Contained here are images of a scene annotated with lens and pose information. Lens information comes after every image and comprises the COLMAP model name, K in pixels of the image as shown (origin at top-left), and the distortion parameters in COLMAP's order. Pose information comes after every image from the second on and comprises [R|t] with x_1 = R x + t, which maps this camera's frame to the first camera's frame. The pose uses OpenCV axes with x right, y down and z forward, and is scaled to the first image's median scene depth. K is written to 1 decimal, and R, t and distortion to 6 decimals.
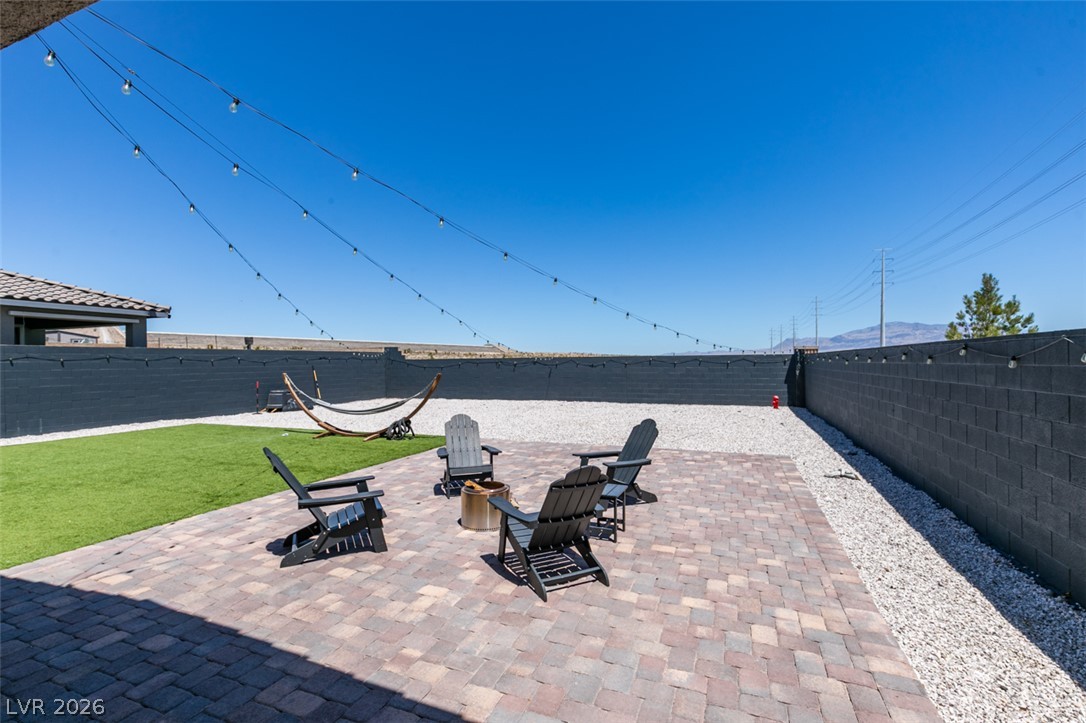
lens RADIAL K [[481.8, 0, 545.8], [0, 481.8, 359.6], [0, 0, 1]] dist [-0.000040, -0.000008]
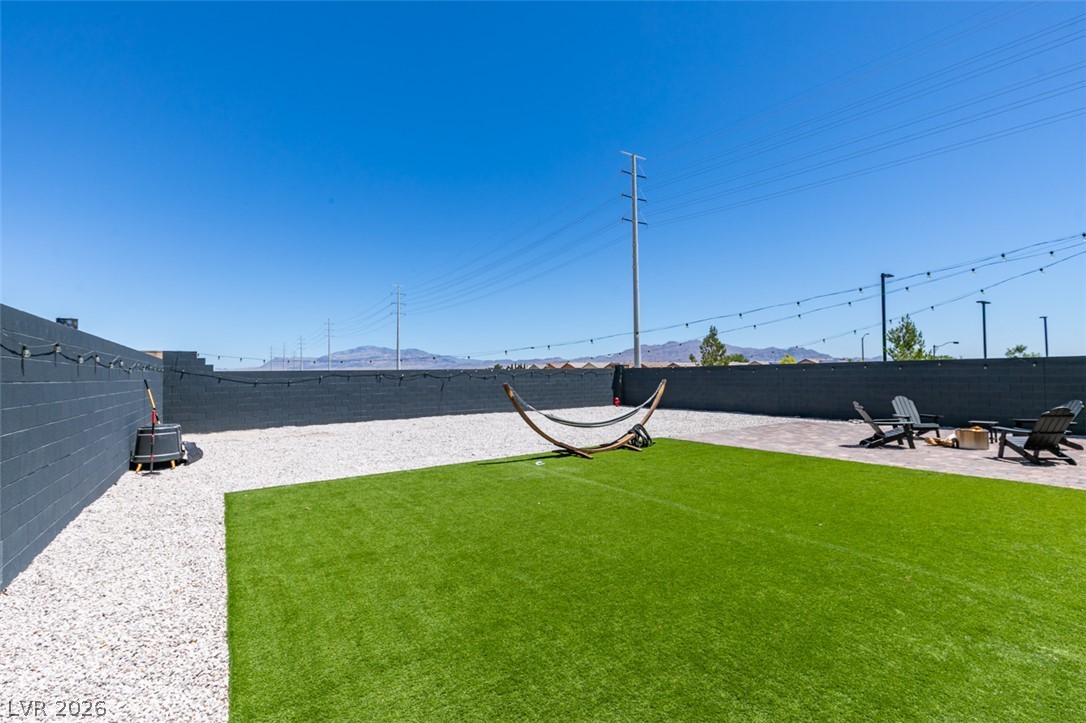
lens RADIAL K [[481.8, 0, 546.9], [0, 481.8, 365.3], [0, 0, 1]] dist [-0.000040, -0.000008]
pose [[0.555424, 0.017575, 0.831381, -0.749360], [0.005405, 0.999679, -0.024743, 0.013124], [-0.831549, 0.018236, 0.555151, 0.355768]]
